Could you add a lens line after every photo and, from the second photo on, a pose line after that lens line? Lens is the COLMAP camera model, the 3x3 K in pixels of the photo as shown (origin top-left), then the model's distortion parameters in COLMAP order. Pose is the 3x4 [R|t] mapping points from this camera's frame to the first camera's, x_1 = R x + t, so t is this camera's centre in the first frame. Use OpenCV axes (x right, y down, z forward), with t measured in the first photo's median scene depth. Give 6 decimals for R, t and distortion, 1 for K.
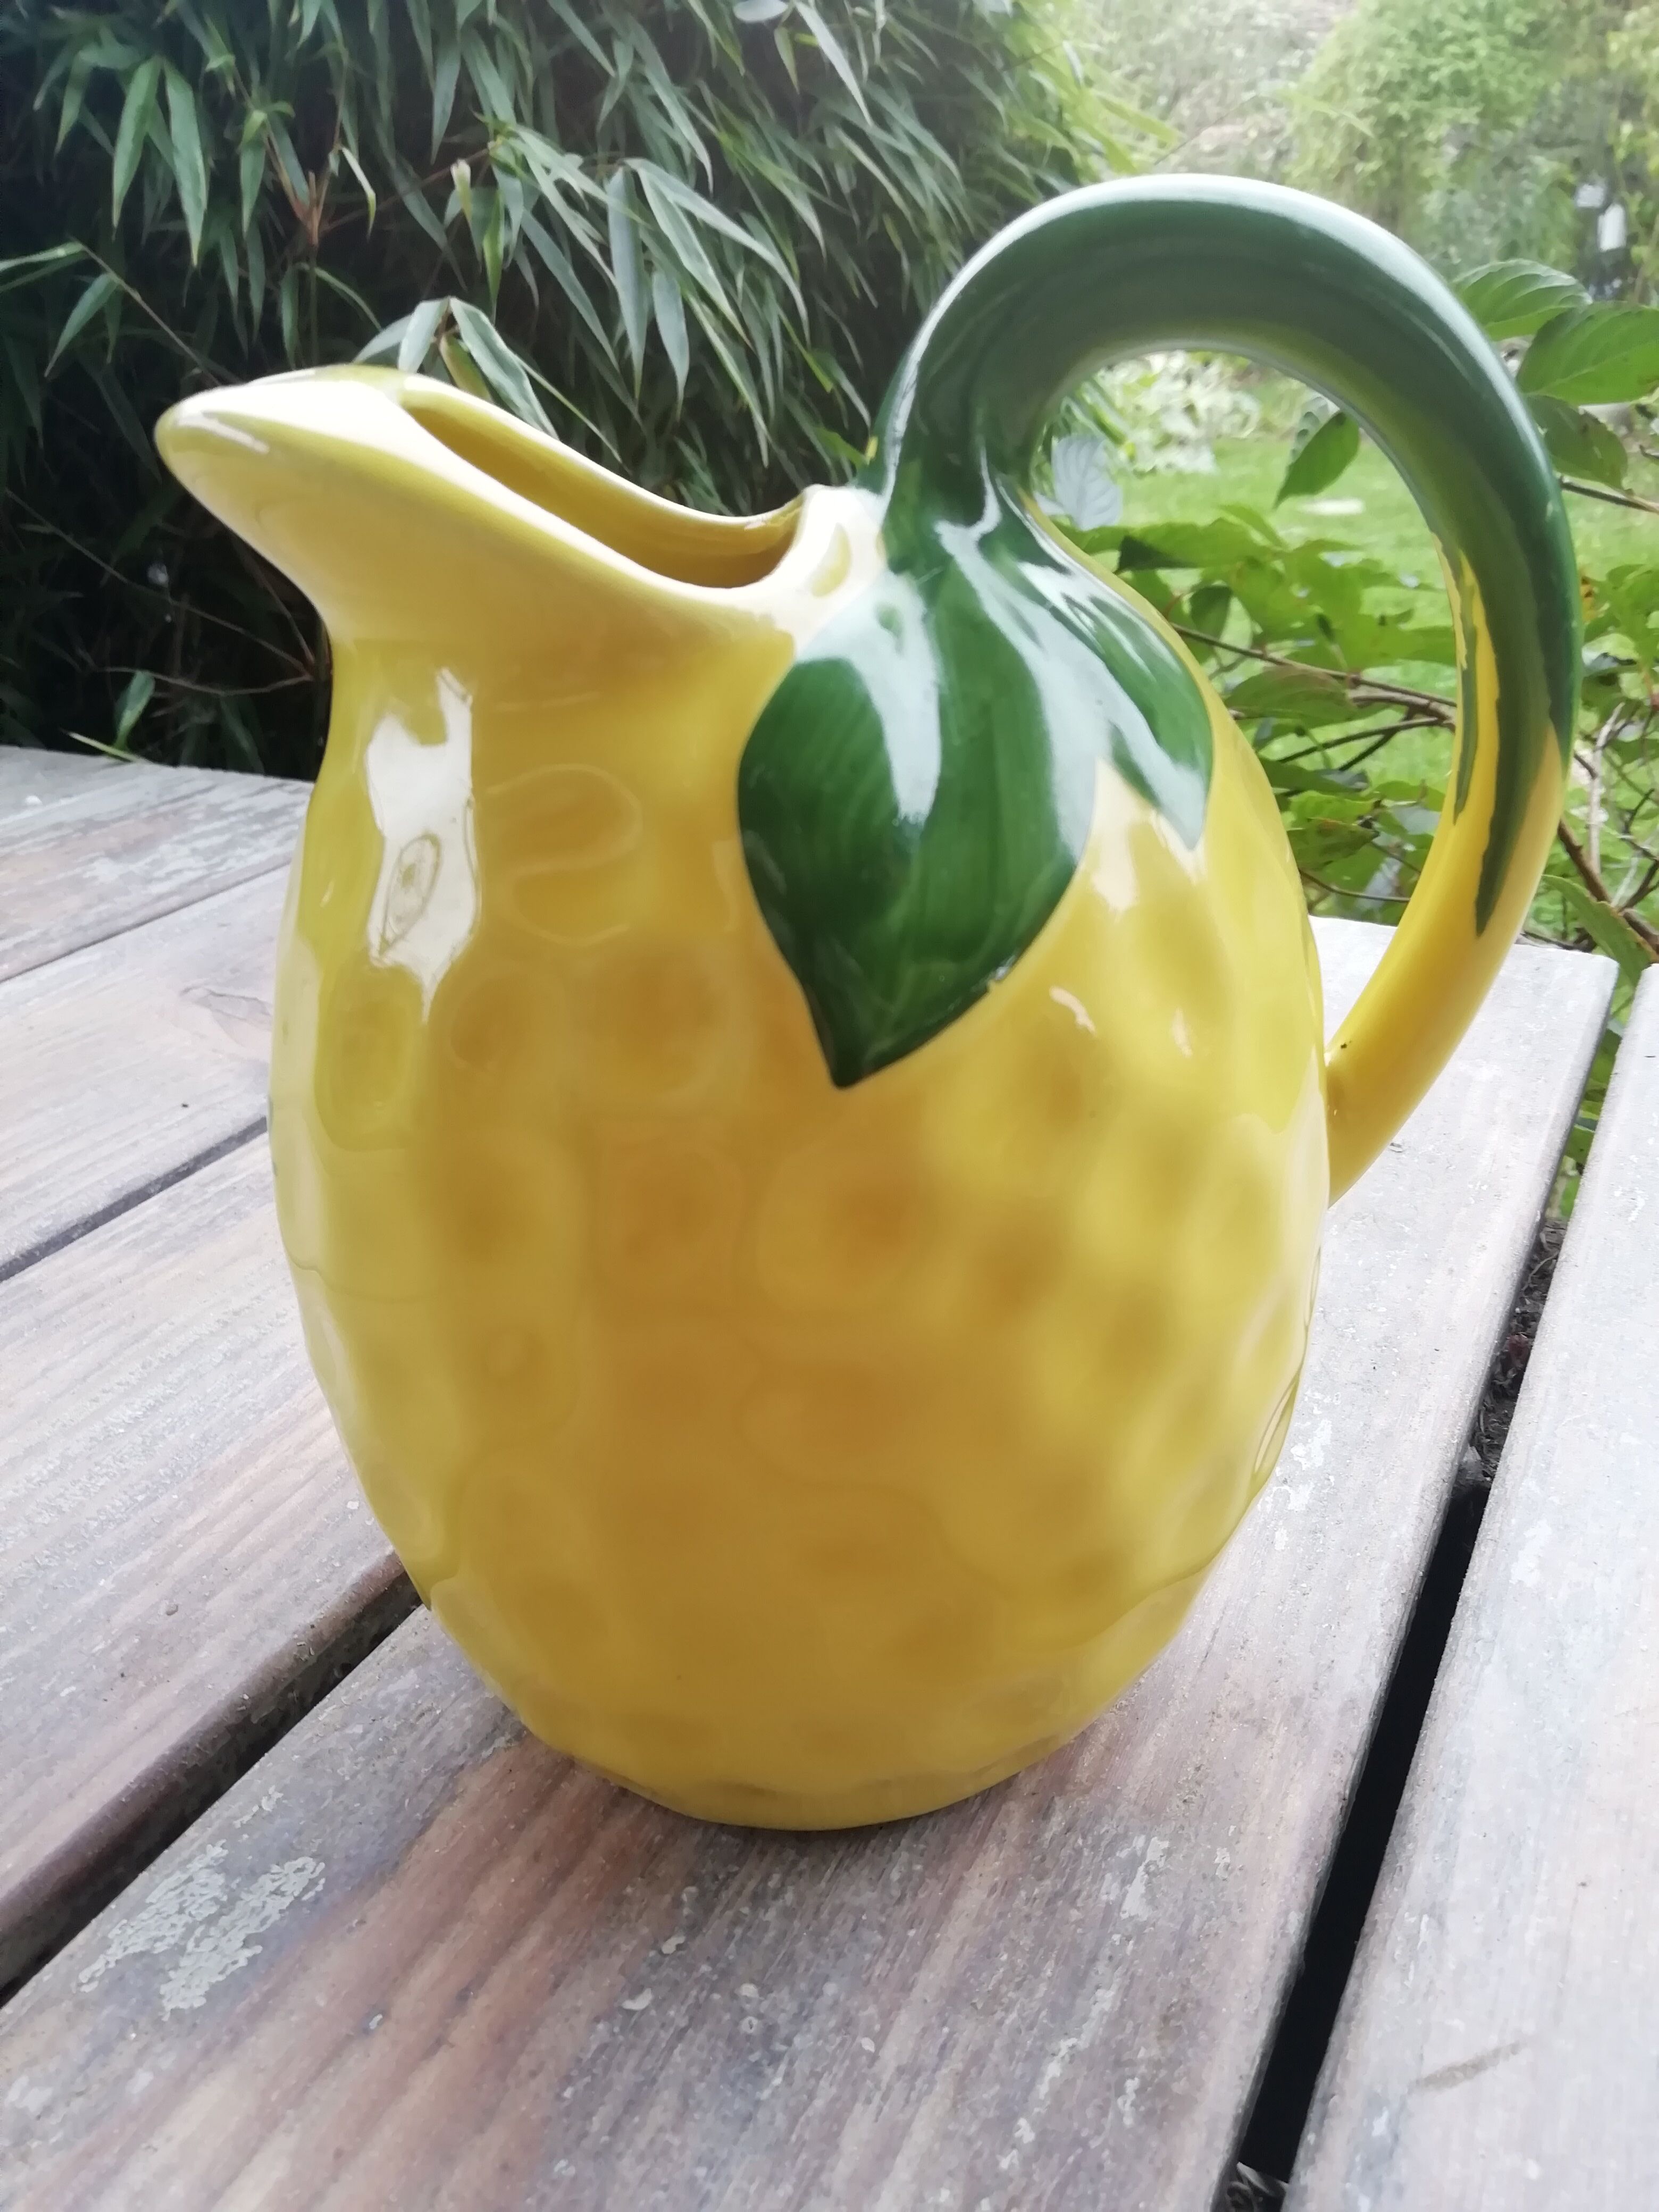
lens RADIAL K [[1715.5, 0, 829.5], [0, 1715.5, 1106.0], [0, 0, 1]] dist [-0.001037, 0.012992]
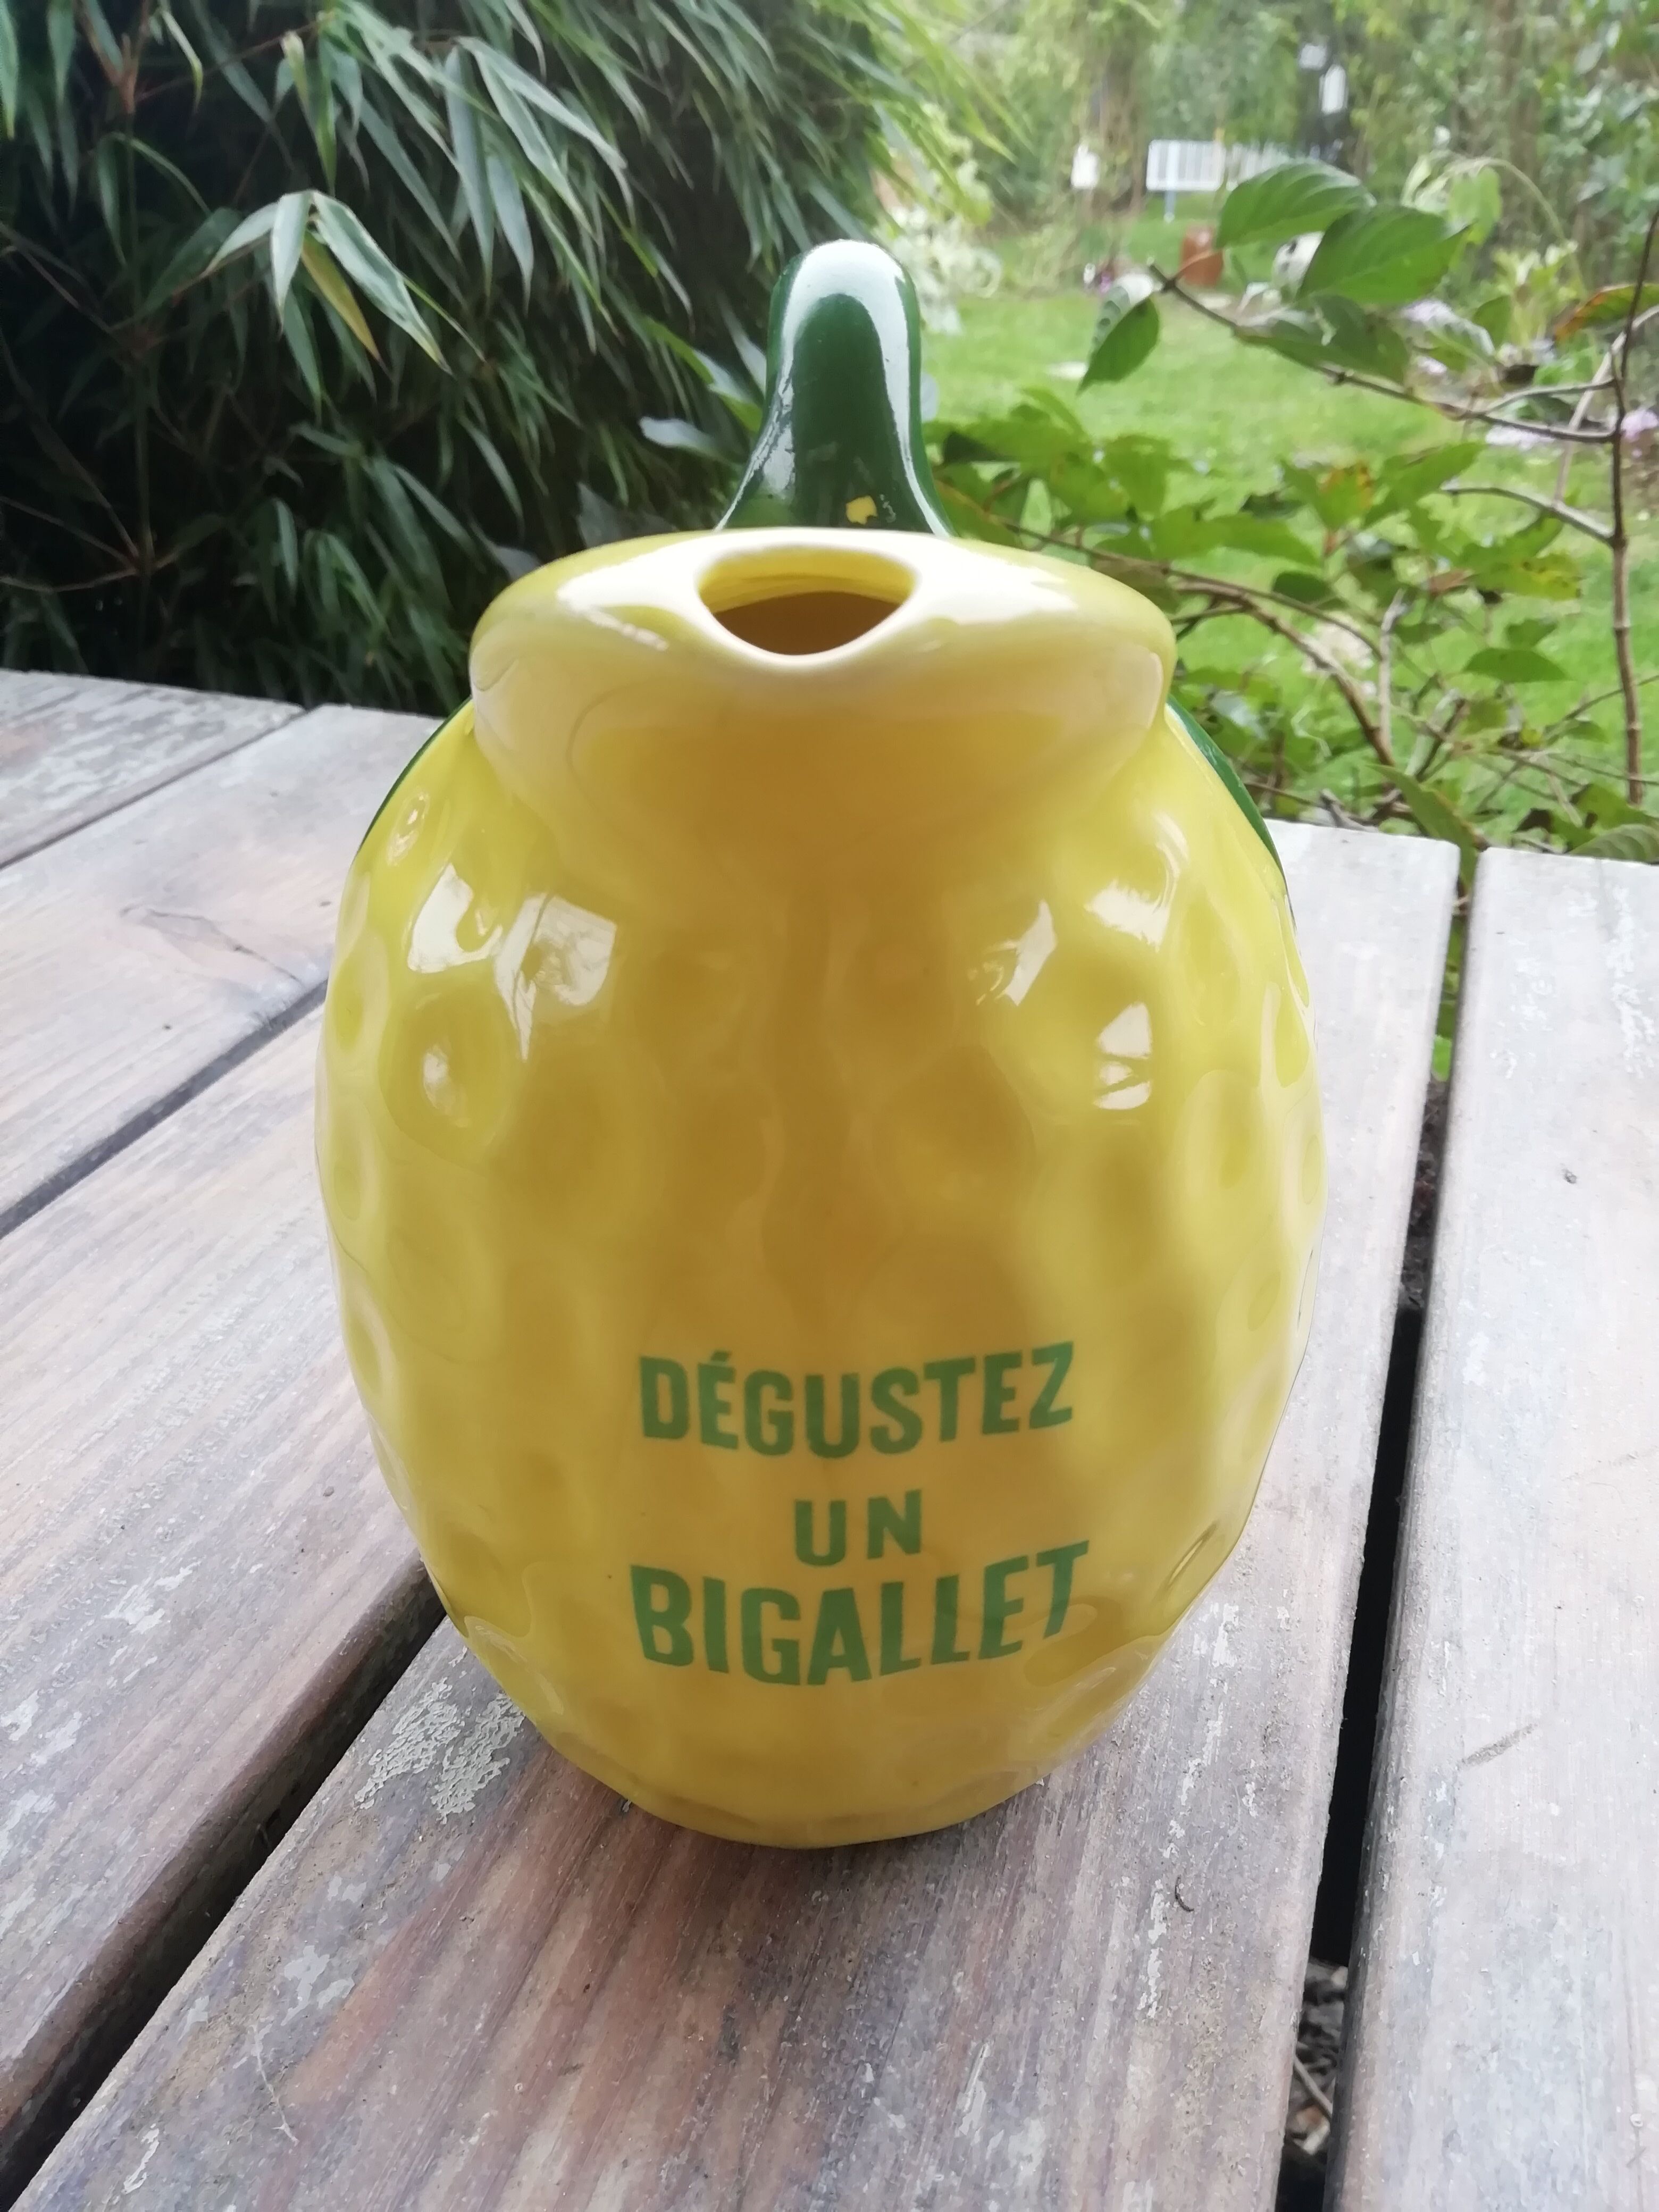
lens RADIAL K [[1715.5, 0, 829.5], [0, 1715.5, 1106.0], [0, 0, 1]] dist [-0.001037, 0.012992]
pose [[0.989329, -0.047082, 0.137884, -0.138493], [0.036643, 0.996335, 0.077287, -0.019656], [-0.141018, -0.071410, 0.987428, -0.083934]]
